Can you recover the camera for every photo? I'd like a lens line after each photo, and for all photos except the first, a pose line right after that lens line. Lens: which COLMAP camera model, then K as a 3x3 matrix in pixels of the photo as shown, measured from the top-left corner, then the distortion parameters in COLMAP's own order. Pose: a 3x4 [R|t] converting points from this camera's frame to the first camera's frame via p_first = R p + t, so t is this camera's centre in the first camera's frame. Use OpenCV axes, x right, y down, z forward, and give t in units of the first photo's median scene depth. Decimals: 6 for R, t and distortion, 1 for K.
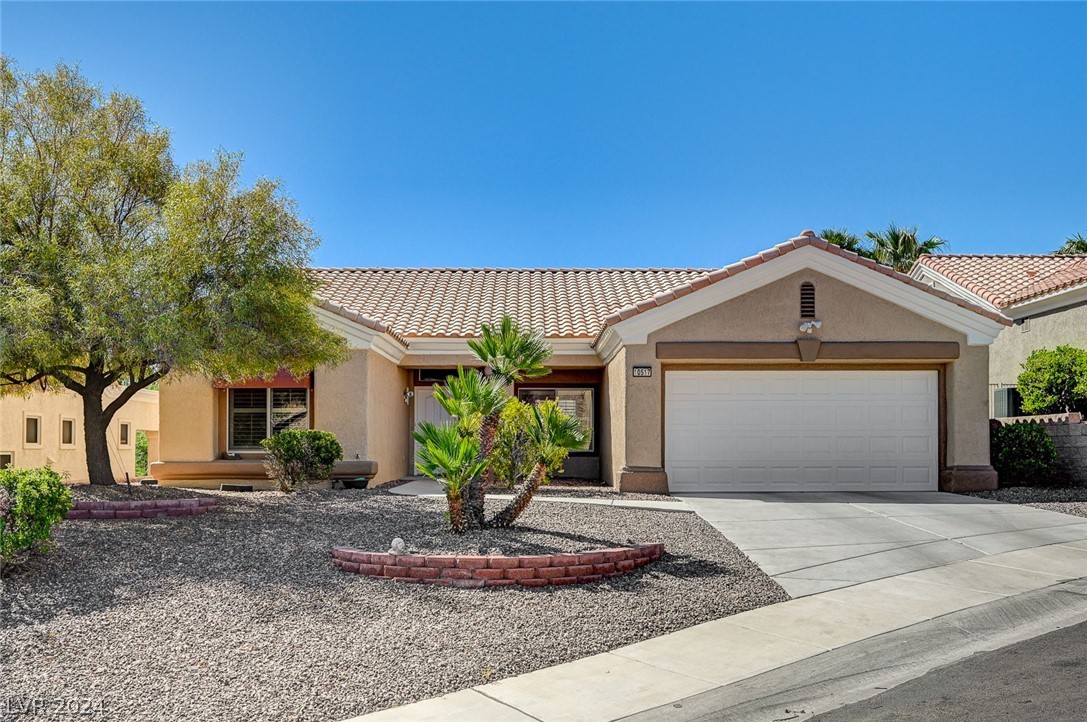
lens RADIAL K [[965.7, 0, 543.5], [0, 965.7, 364.9], [0, 0, 1]] dist [-0.037109, 0.000134]
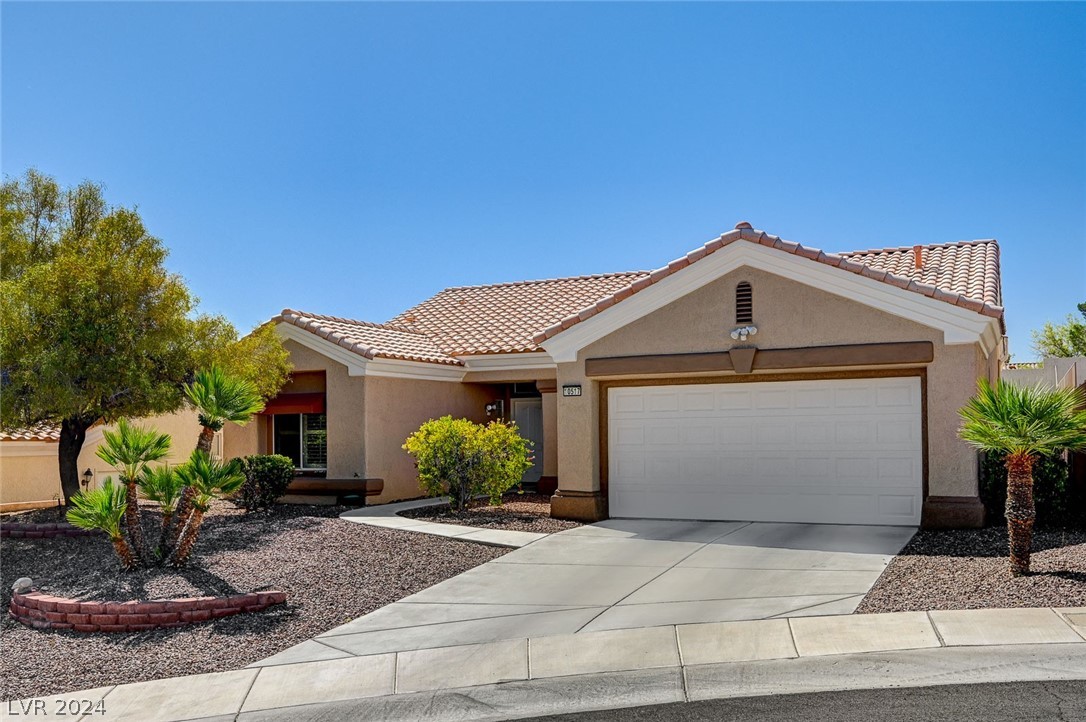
lens RADIAL K [[926.5, 0, 543.1], [0, 926.5, 359.9], [0, 0, 1]] dist [-0.016745, -0.002231]
pose [[0.895964, -0.045577, -0.441783, 0.480111], [0.050014, 0.998747, -0.001607, -0.023105], [0.441302, -0.020656, 0.897121, 0.166295]]
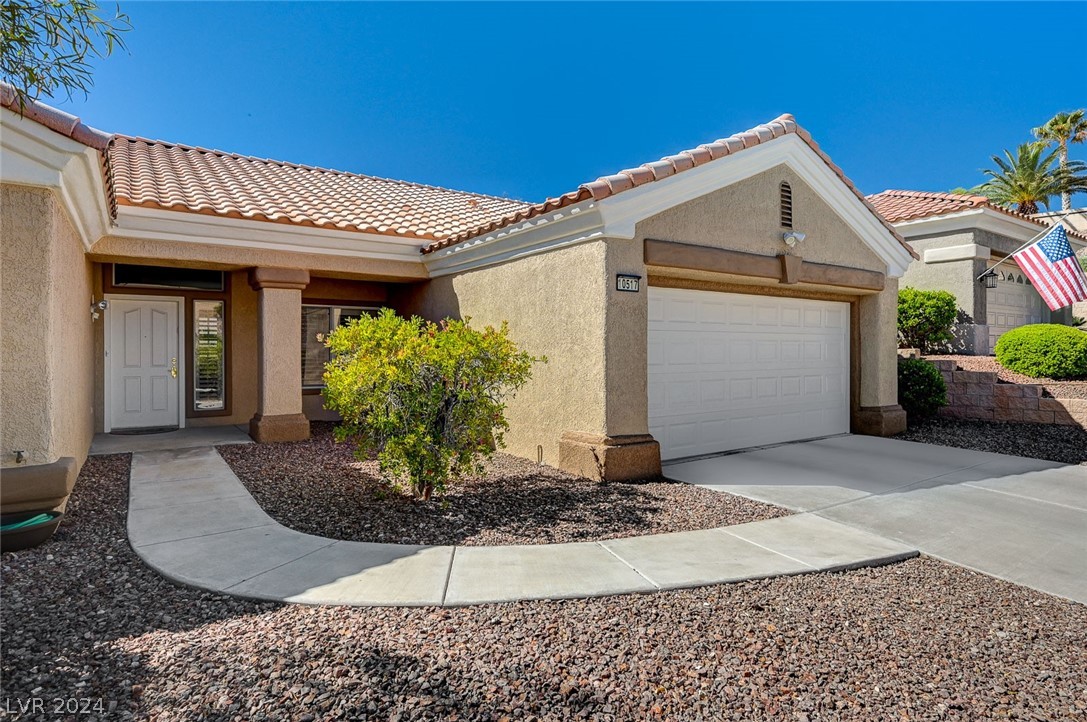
lens RADIAL K [[581.7, 0, 538.2], [0, 581.7, 349.7], [0, 0, 1]] dist [-0.007335, -0.000646]
pose [[0.828037, -0.001010, 0.560673, -0.155242], [-0.046803, 0.996384, 0.070915, 0.025542], [-0.558717, -0.084961, 0.824995, 0.715759]]
